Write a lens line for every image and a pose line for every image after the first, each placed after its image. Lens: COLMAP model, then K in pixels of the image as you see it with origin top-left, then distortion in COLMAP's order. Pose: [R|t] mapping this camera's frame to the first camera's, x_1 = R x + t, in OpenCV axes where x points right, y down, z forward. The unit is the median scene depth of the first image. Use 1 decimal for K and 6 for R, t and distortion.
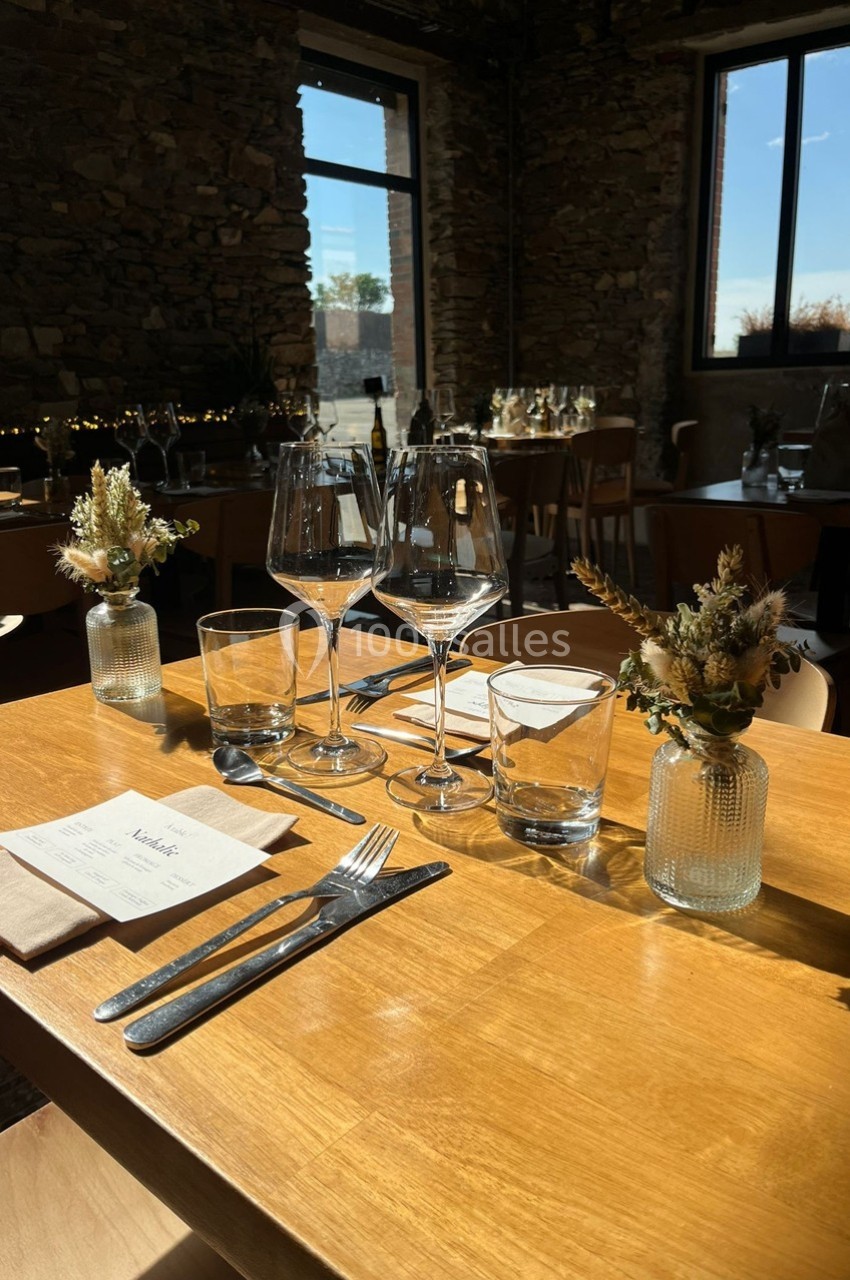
lens RADIAL K [[966.4, 0, 425.0], [0, 966.4, 644.0], [0, 0, 1]] dist [-0.010148, -0.013637]
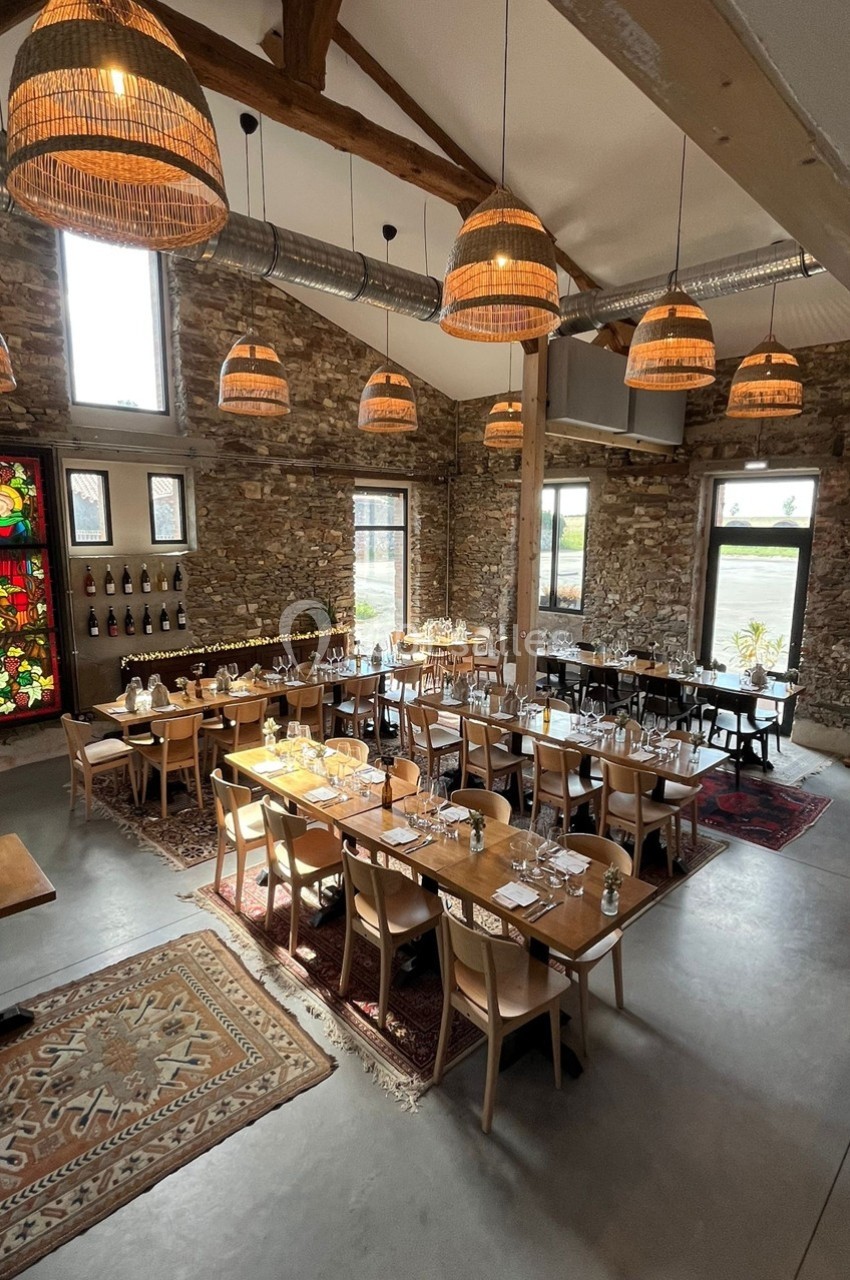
lens RADIAL K [[655.8, 0, 428.0], [0, 655.8, 634.7], [0, 0, 1]] dist [0.002166, 0.000053]
pose [[0.995806, 0.056024, -0.072336, 0.213146], [-0.062630, 0.993737, -0.092547, -0.075839], [0.066698, 0.096690, 0.993077, -0.702865]]
